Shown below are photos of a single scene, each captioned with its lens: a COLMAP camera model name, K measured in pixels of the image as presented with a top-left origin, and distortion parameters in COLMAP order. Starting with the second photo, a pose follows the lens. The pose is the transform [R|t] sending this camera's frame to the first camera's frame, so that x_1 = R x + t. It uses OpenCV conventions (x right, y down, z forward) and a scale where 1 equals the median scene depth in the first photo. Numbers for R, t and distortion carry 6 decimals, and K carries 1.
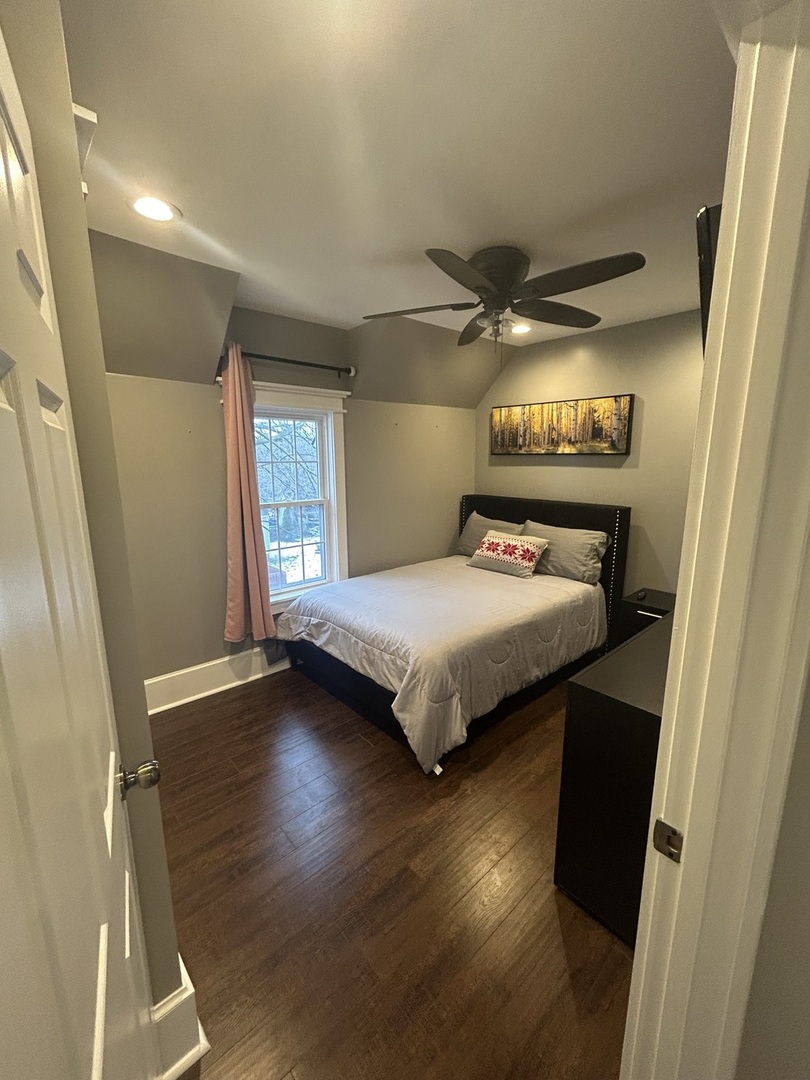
lens RADIAL K [[437.8, 0, 408.0], [0, 437.8, 539.1], [0, 0, 1]] dist [-0.003099, 0.000380]
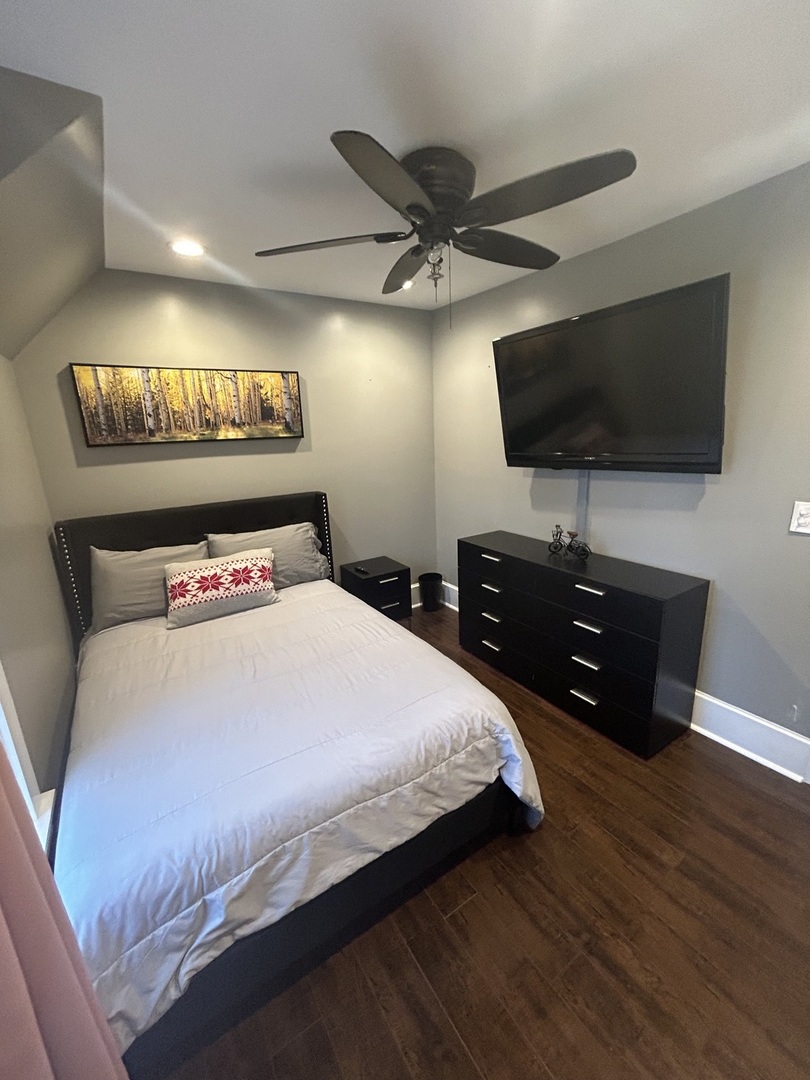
lens RADIAL K [[437.8, 0, 408.0], [0, 437.8, 539.1], [0, 0, 1]] dist [-0.003099, 0.000380]
pose [[0.161432, -0.245029, 0.955982, -0.383692], [0.223811, 0.952537, 0.206352, -0.117780], [-0.961170, 0.180647, 0.208610, 0.574803]]
